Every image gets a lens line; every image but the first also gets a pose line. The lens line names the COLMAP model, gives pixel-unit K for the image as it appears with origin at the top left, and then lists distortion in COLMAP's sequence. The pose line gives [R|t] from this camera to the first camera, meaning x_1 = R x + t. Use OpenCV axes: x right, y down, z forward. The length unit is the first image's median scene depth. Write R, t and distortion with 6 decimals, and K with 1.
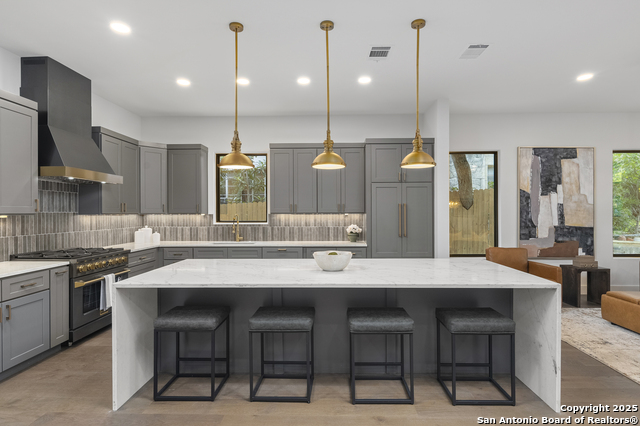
lens RADIAL K [[341.0, 0, 320.1], [0, 341.0, 212.6], [0, 0, 1]] dist [-0.000736, -0.000103]
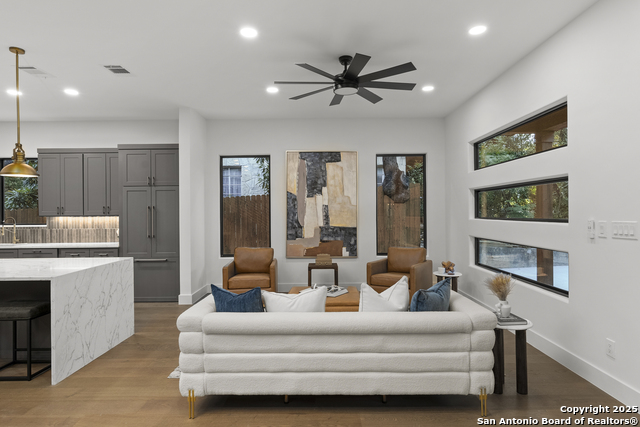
lens RADIAL K [[360.5, 0, 317.6], [0, 360.5, 211.8], [0, 0, 1]] dist [0.007125, 0.003750]
pose [[0.999936, -0.006535, 0.009287, 0.704822], [0.006561, 0.999975, -0.002780, -0.002618], [-0.009268, 0.002841, 0.999953, -0.110359]]
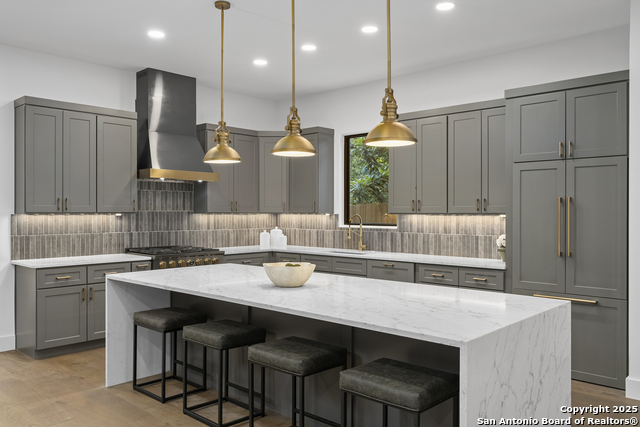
lens RADIAL K [[520.7, 0, 316.6], [0, 520.7, 214.0], [0, 0, 1]] dist [0.000839, -0.005792]
pose [[0.740211, 0.006423, -0.672344, 0.486695], [-0.005259, 0.999979, 0.003763, -0.000150], [0.672355, 0.000750, 0.740229, 0.089655]]
